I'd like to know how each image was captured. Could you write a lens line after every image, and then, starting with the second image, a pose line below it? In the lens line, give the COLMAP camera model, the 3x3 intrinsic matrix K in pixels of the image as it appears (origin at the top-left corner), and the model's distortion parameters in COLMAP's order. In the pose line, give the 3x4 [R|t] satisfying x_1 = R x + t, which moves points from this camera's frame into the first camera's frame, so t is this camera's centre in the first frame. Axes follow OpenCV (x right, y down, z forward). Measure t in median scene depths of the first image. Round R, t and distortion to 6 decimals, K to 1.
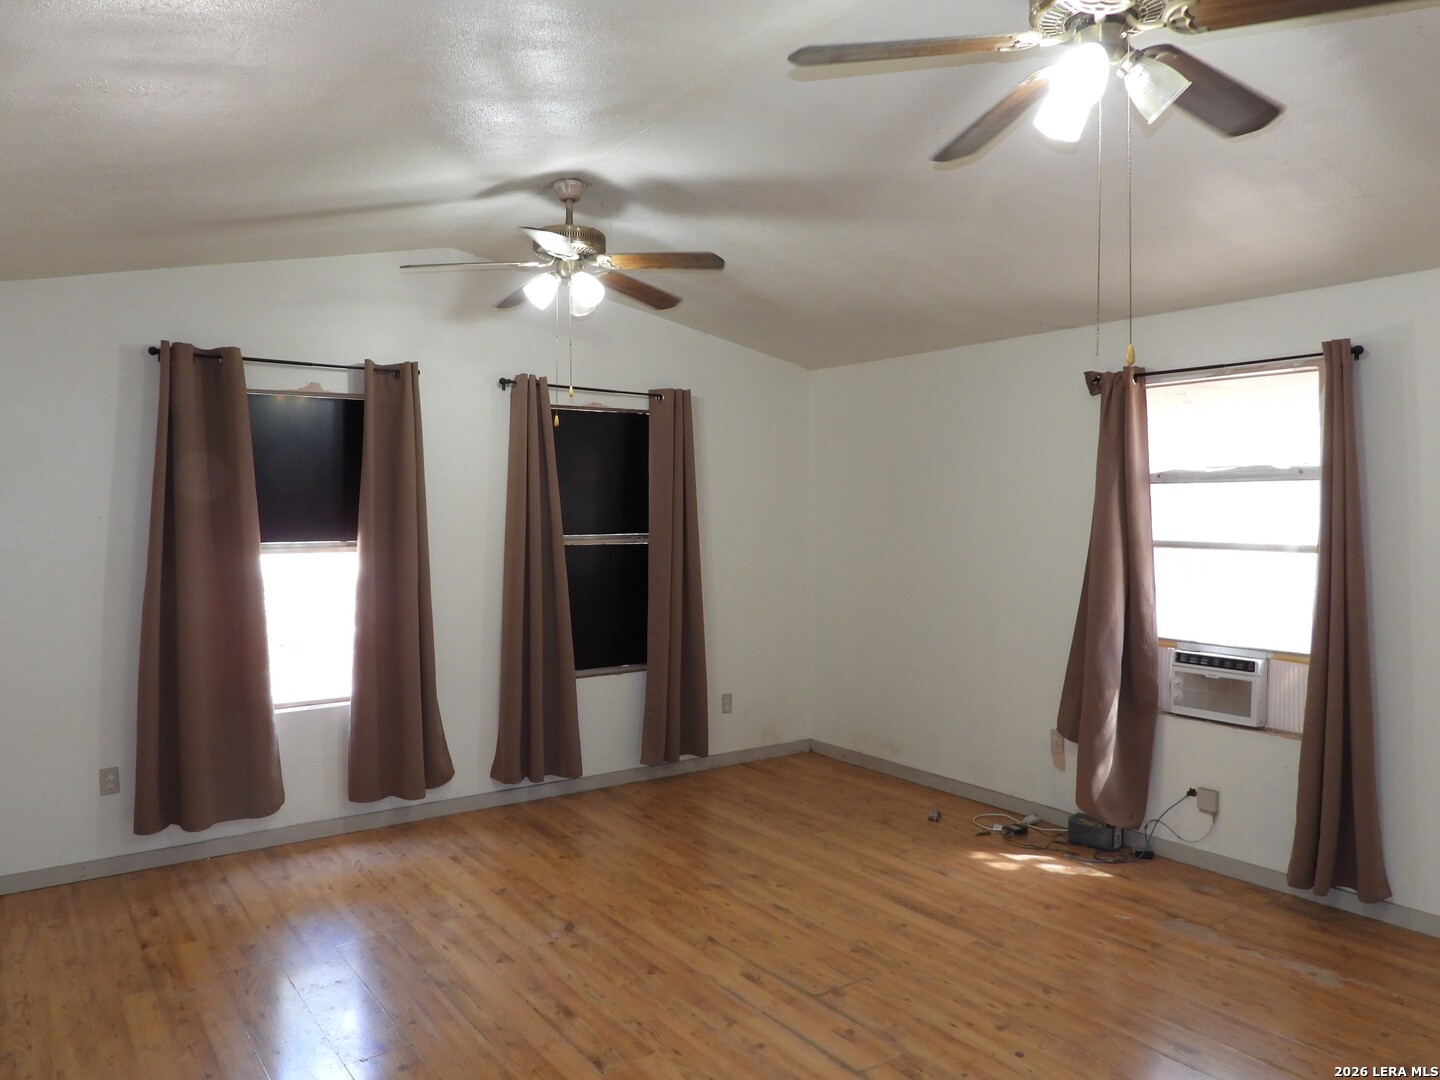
lens RADIAL K [[1048.6, 0, 725.1], [0, 1048.6, 541.9], [0, 0, 1]] dist [-0.009565, -0.002515]
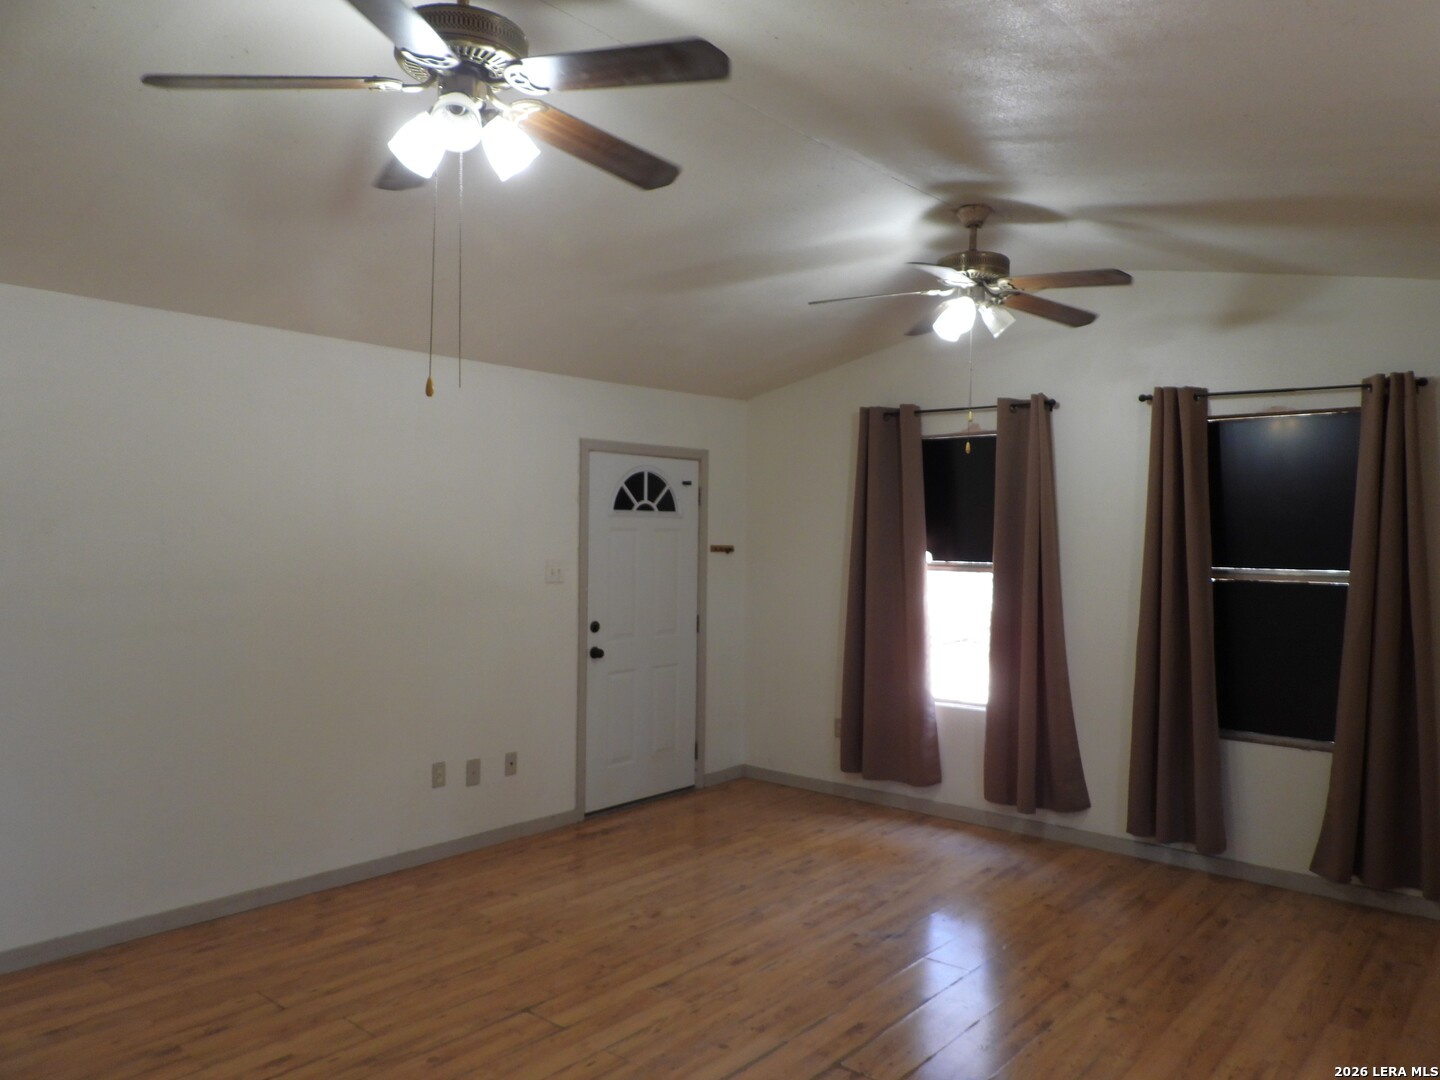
lens RADIAL K [[1048.6, 0, 725.1], [0, 1048.6, 541.9], [0, 0, 1]] dist [-0.009565, -0.002515]
pose [[0.221778, 0.010844, -0.975037, 0.690303], [-0.036684, 0.999323, 0.002771, -0.018452], [0.974407, 0.035154, 0.222025, 0.491129]]
